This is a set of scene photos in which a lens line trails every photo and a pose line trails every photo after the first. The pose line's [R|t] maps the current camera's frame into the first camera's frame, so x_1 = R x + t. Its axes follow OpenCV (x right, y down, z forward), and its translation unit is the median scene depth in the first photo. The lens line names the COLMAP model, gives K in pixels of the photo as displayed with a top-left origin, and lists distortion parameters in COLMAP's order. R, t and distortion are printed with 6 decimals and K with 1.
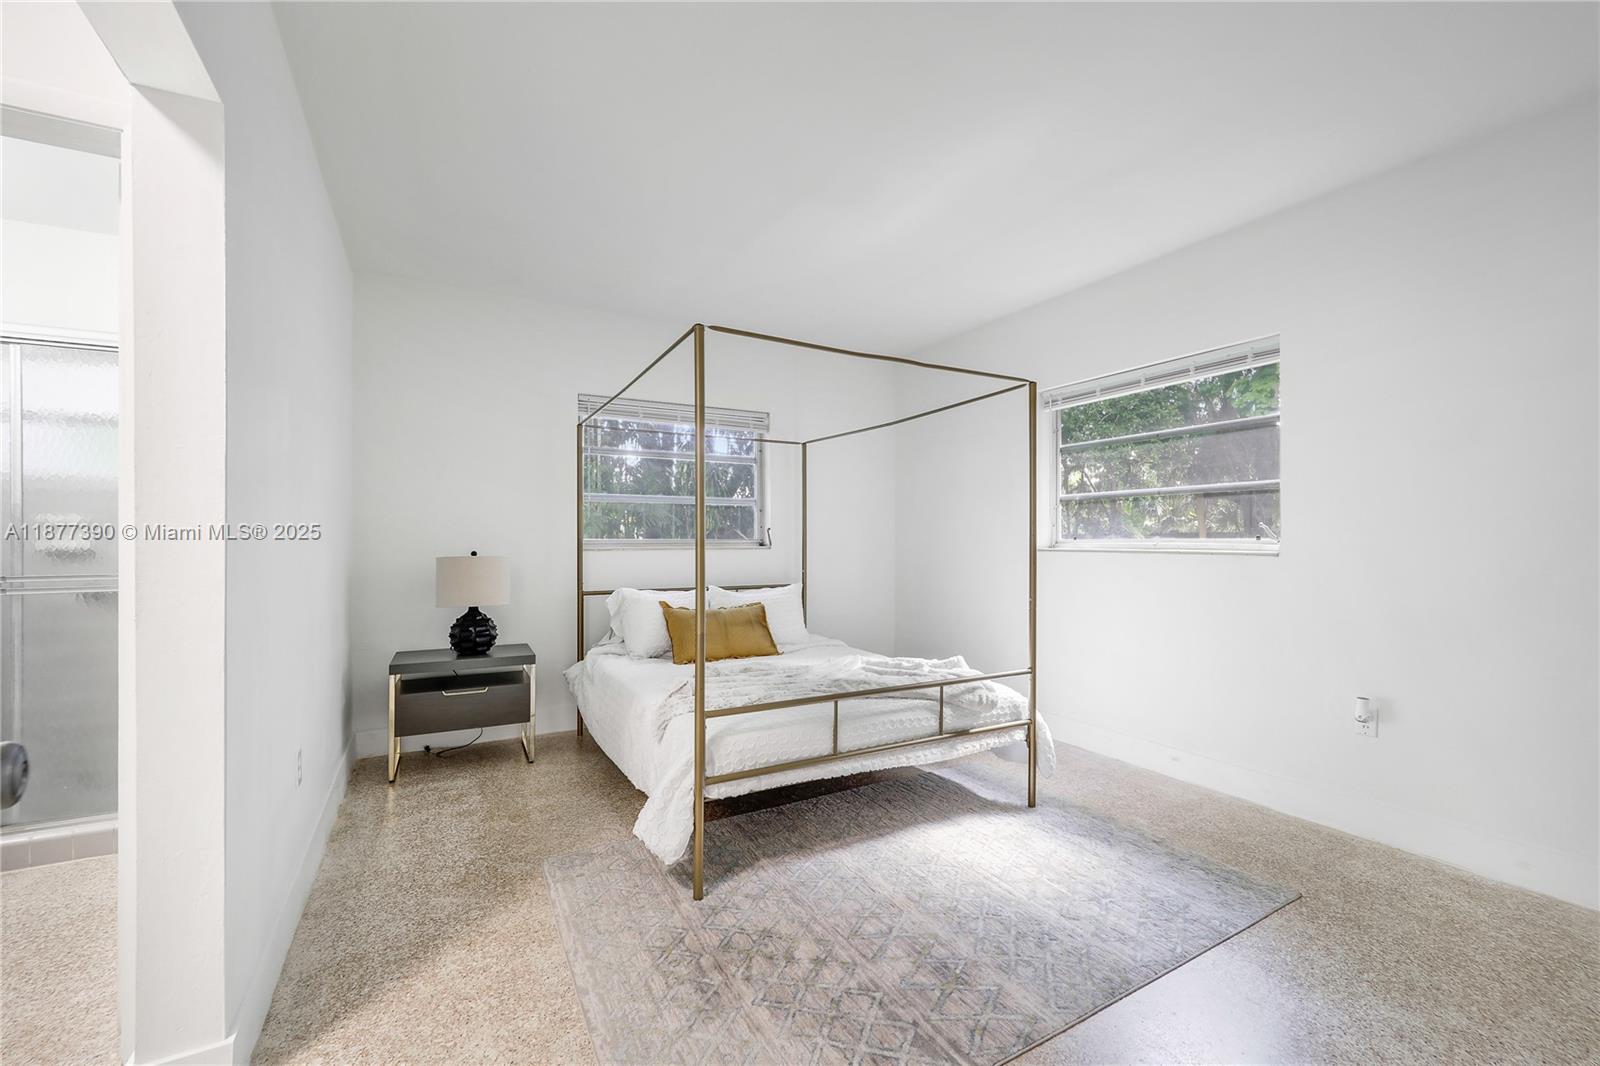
lens RADIAL K [[662.8, 0, 800.0], [0, 662.8, 533.0], [0, 0, 1]] dist [-0.024019, -0.000316]
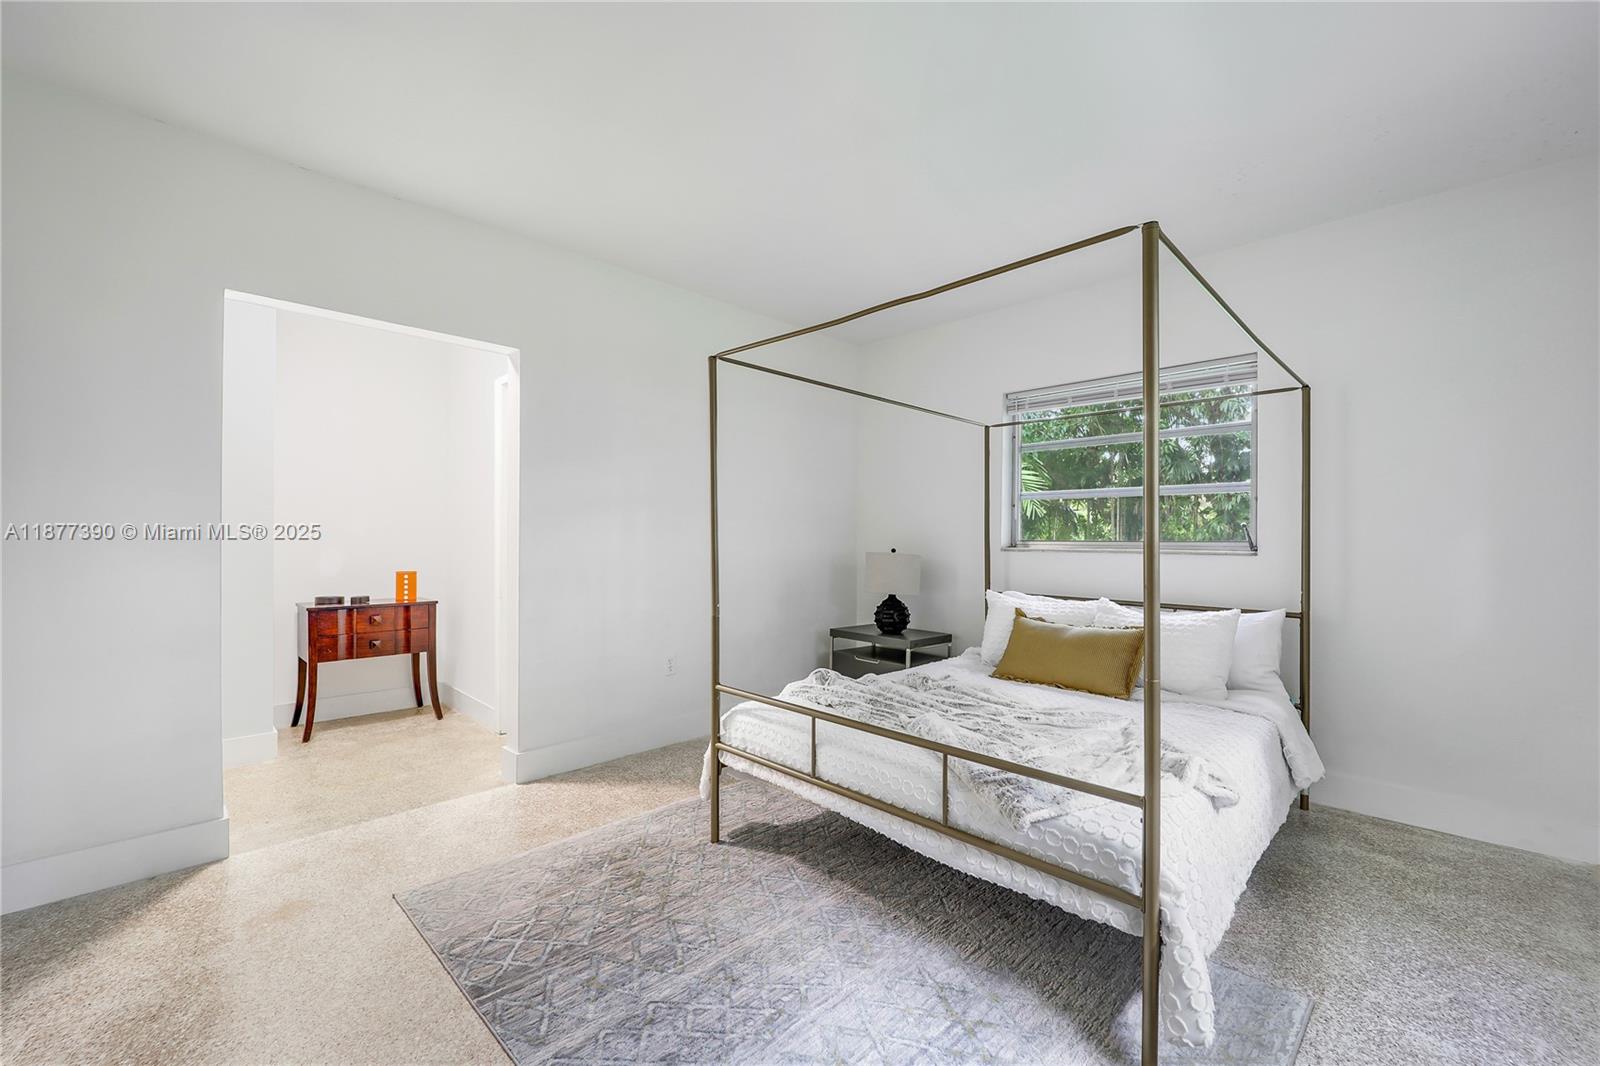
lens RADIAL K [[653.8, 0, 811.6], [0, 653.8, 539.2], [0, 0, 1]] dist [-0.007461, 0.000090]
pose [[0.277887, 0.003359, -0.960608, 0.631854], [-0.003026, 0.999992, 0.002621, 0.007667], [0.960609, 0.002179, 0.277895, 0.526781]]
